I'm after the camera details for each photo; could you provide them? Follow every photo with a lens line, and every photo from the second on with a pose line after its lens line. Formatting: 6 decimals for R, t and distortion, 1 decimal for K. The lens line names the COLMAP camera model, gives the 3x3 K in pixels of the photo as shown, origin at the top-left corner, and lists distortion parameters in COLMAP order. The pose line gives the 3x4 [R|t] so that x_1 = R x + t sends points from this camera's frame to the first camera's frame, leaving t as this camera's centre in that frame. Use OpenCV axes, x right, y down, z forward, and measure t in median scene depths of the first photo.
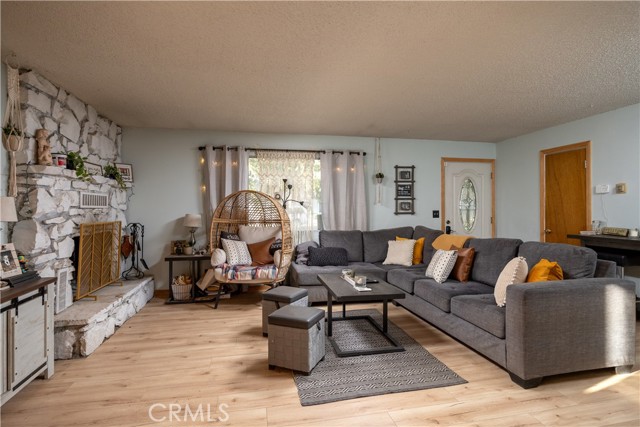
lens RADIAL K [[329.5, 0, 322.8], [0, 329.5, 205.0], [0, 0, 1]] dist [-0.009971, -0.000976]
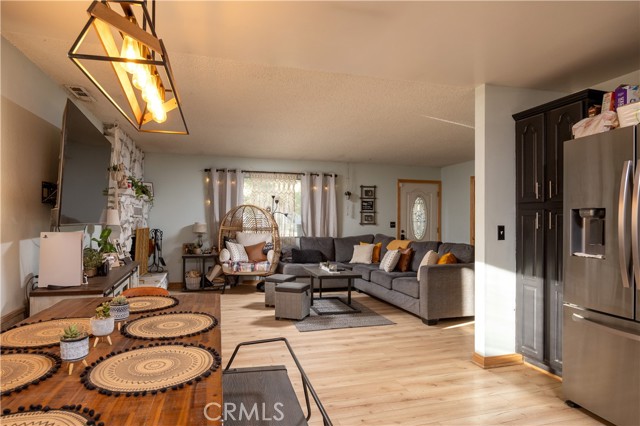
lens RADIAL K [[359.4, 0, 312.0], [0, 359.4, 217.8], [0, 0, 1]] dist [-0.029764, 0.004452]
pose [[0.998051, 0.010382, 0.061526, -0.056223], [-0.010667, 0.999934, 0.004302, -0.001331], [-0.061478, -0.004950, 0.998096, -0.423141]]
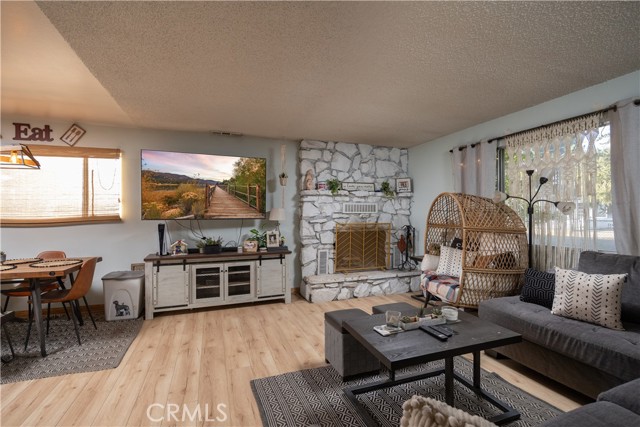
lens RADIAL K [[295.7, 0, 316.6], [0, 295.7, 213.5], [0, 0, 1]] dist [-0.014025, 0.000420]
pose [[0.129751, -0.001294, -0.991546, 0.484687], [0.015164, 0.999885, 0.000680, 0.005180], [0.991431, -0.015124, 0.129756, 0.525565]]
